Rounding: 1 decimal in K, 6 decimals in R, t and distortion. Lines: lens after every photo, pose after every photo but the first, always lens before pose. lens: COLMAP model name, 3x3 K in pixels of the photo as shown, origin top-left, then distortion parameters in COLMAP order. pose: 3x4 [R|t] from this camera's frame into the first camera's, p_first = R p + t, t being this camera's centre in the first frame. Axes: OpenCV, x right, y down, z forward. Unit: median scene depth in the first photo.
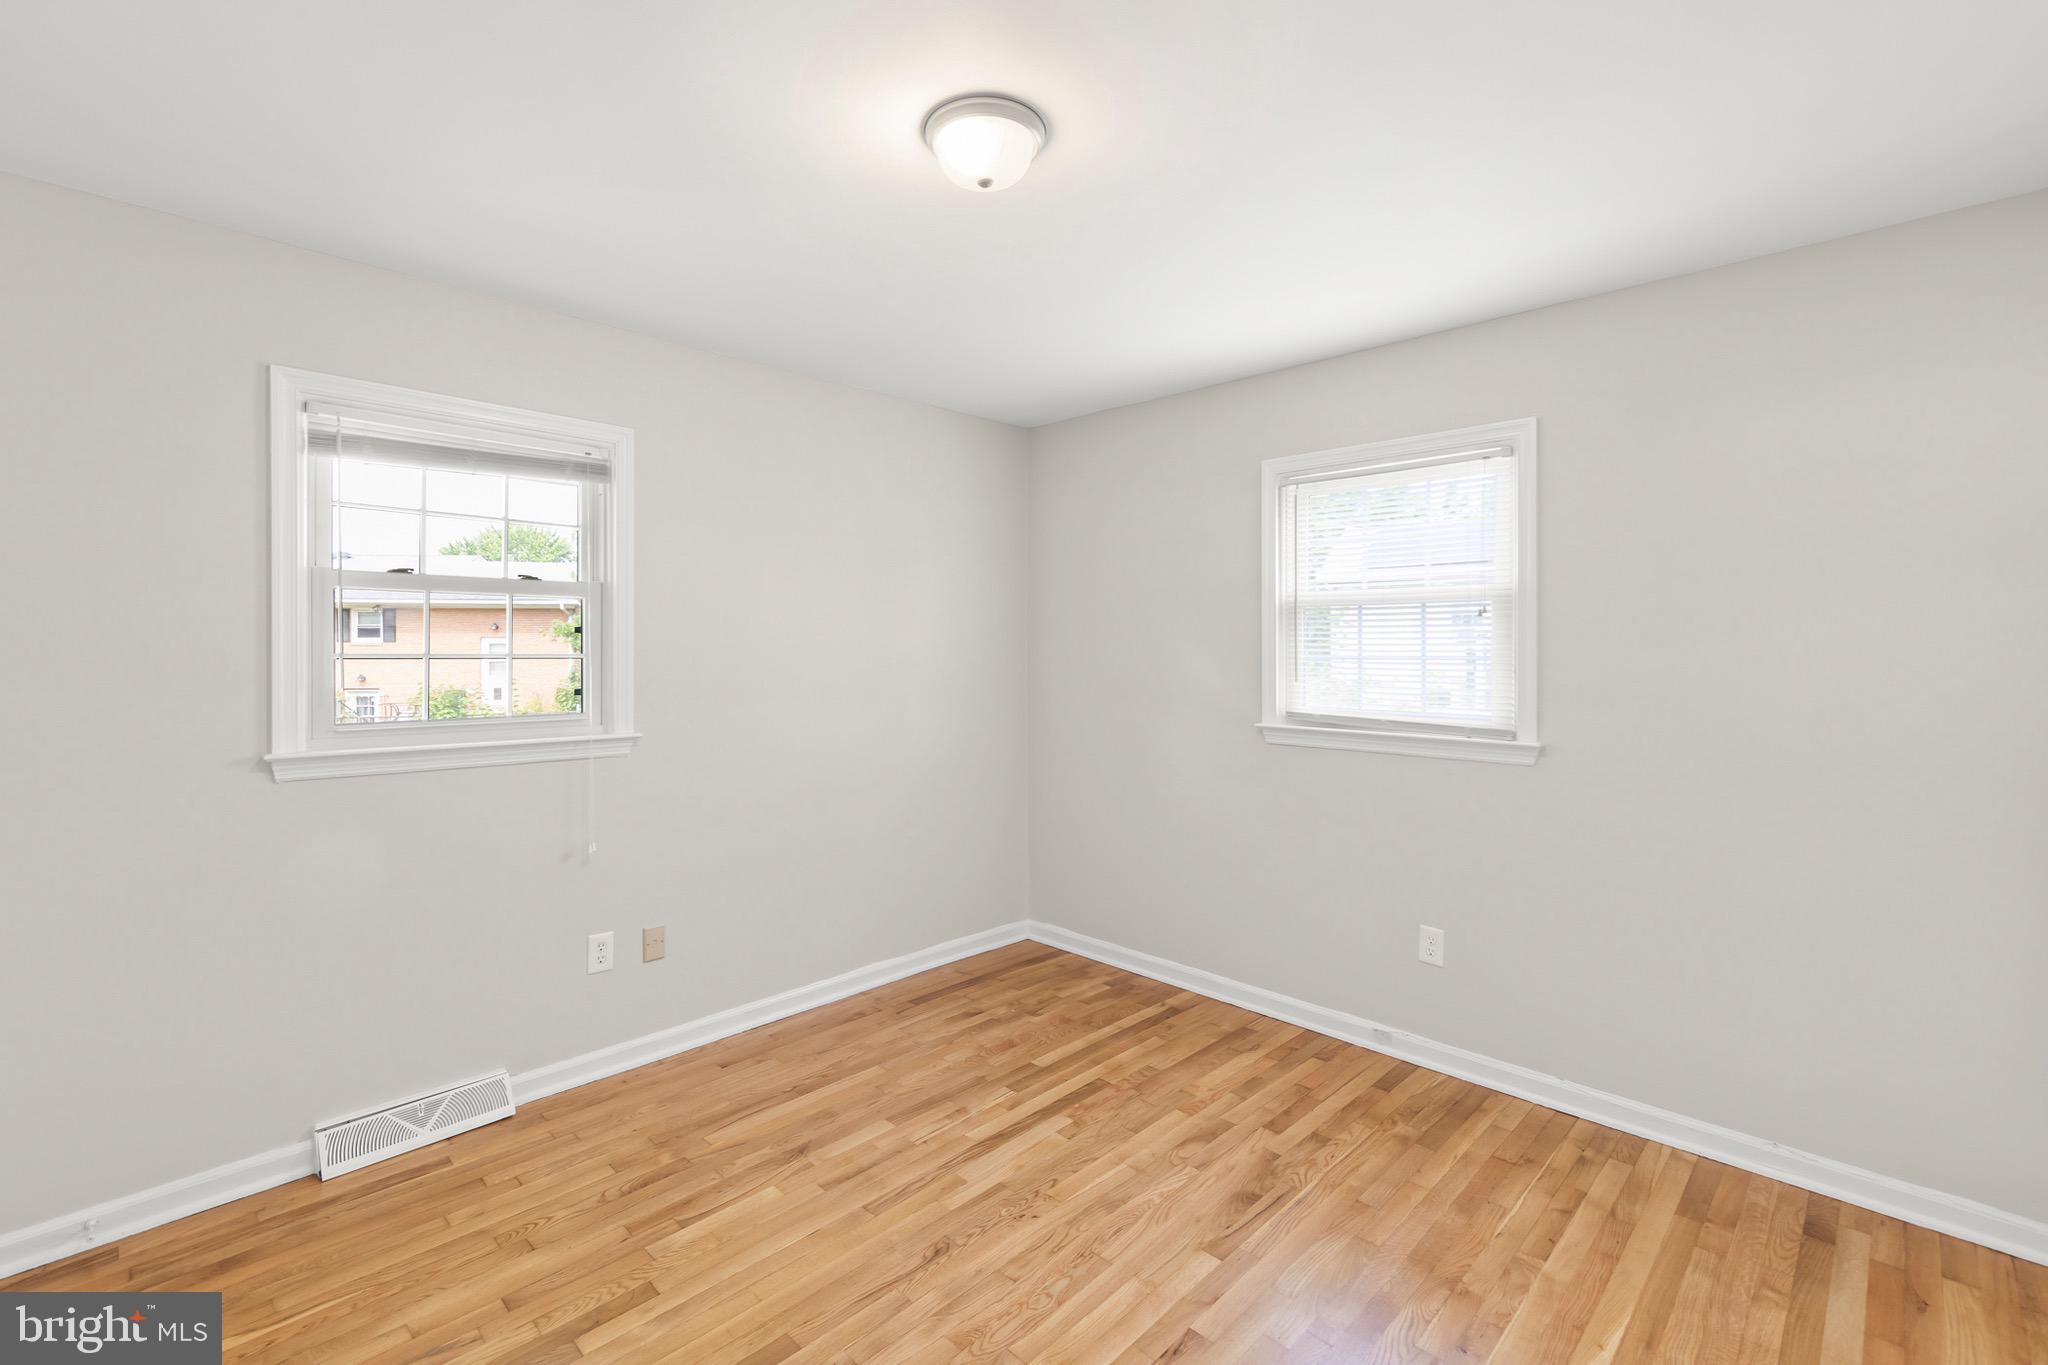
lens RADIAL K [[890.1, 0, 1016.1], [0, 890.1, 650.1], [0, 0, 1]] dist [0.010675, -0.002080]
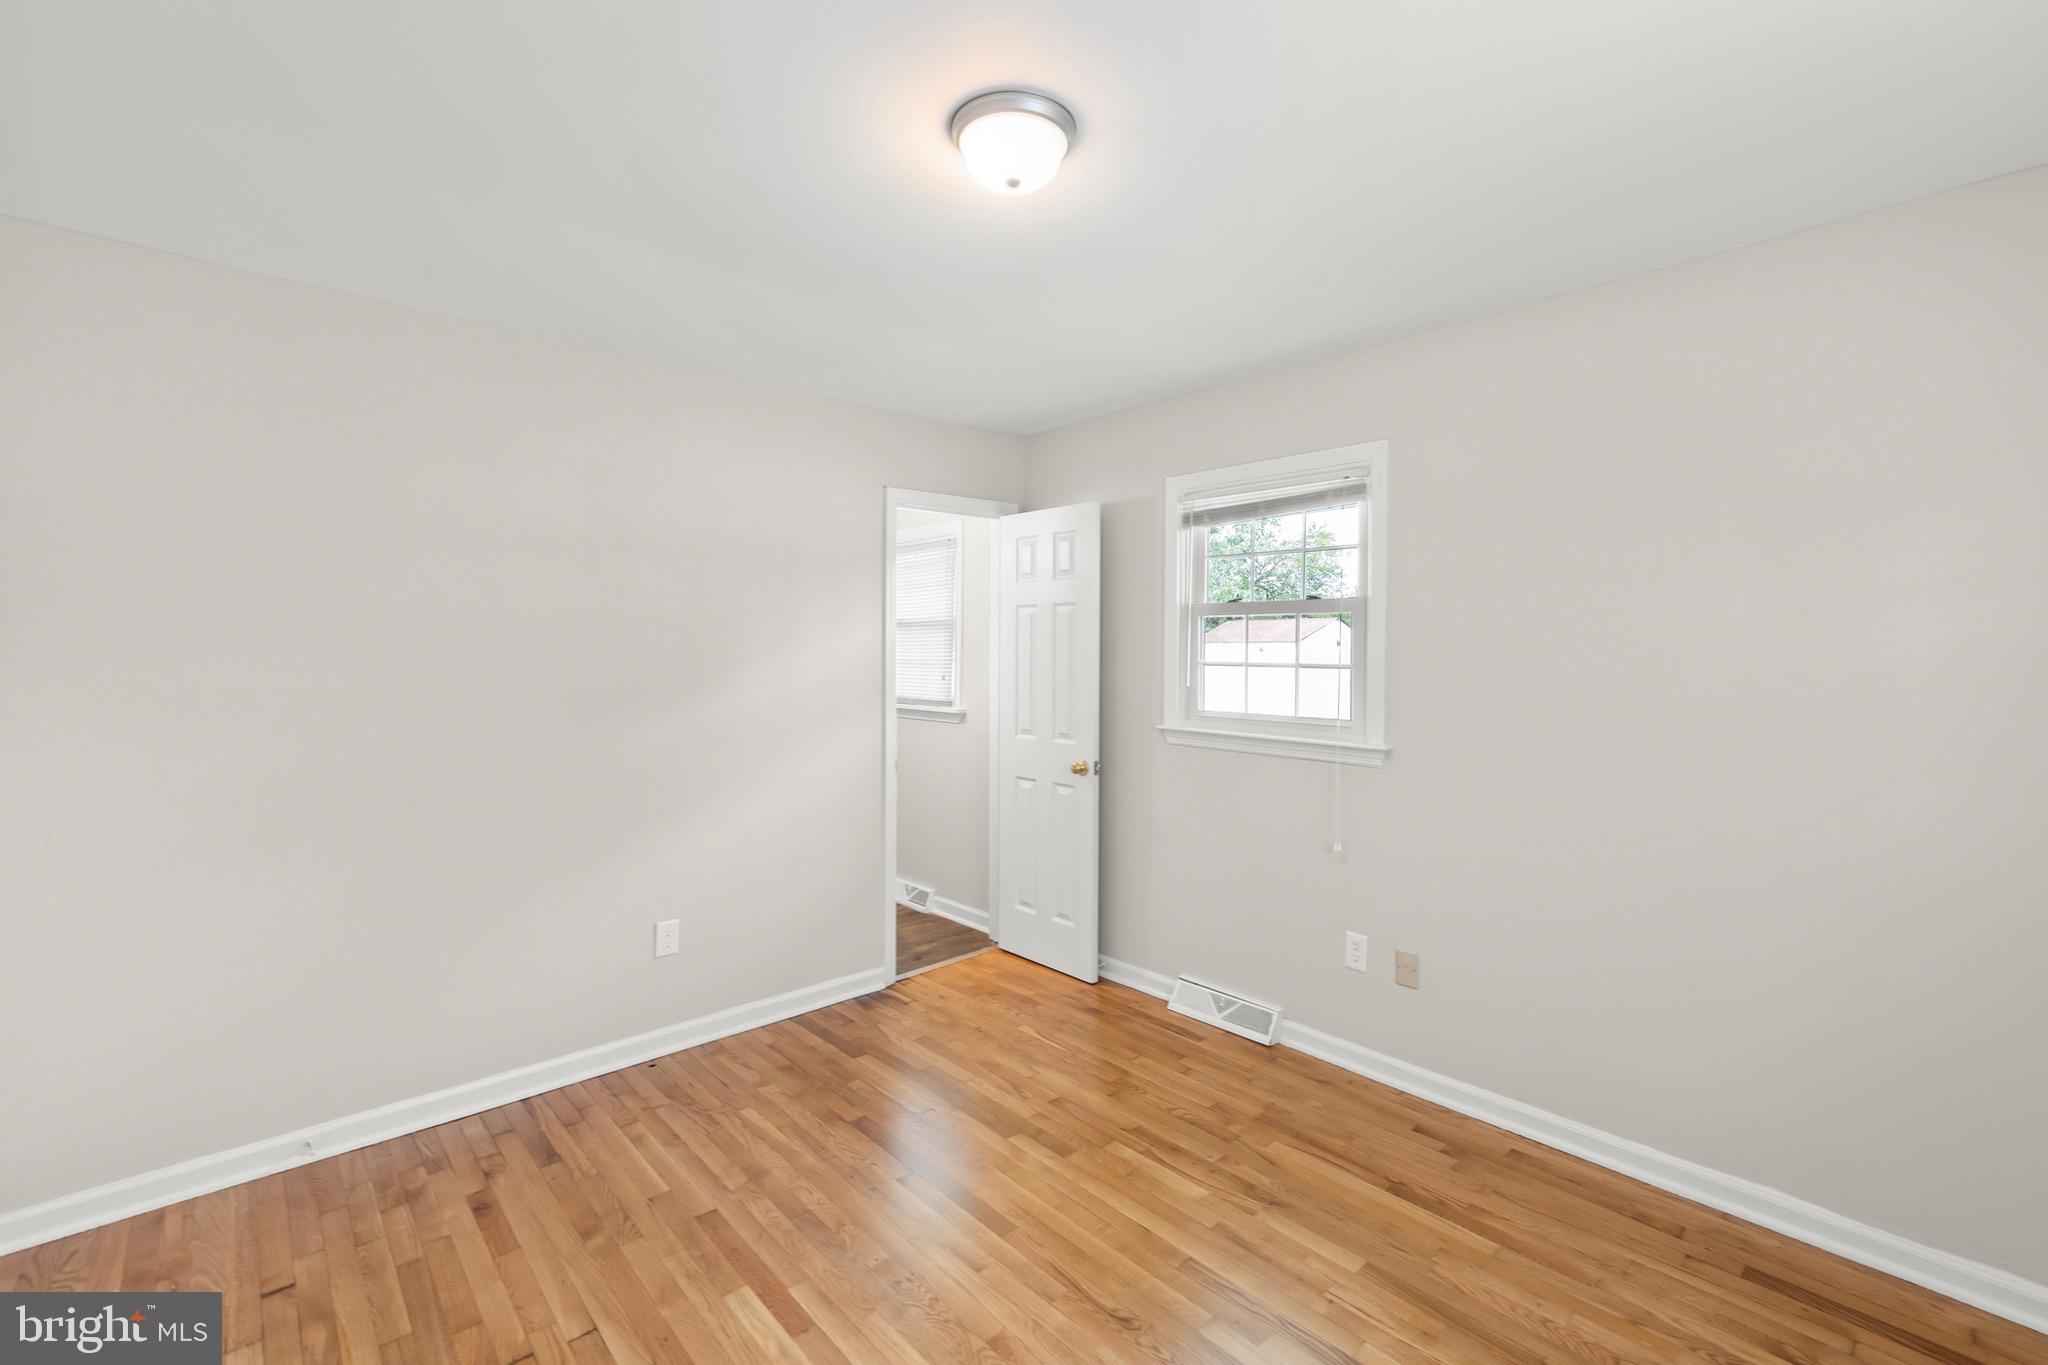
lens RADIAL K [[890.1, 0, 1045.1], [0, 890.1, 663.0], [0, 0, 1]] dist [0.010675, -0.002080]
pose [[-0.047130, 0.010343, -0.998835, 0.621633], [-0.006885, 0.999919, 0.010679, -0.007073], [0.998865, 0.007380, -0.047055, 0.722114]]
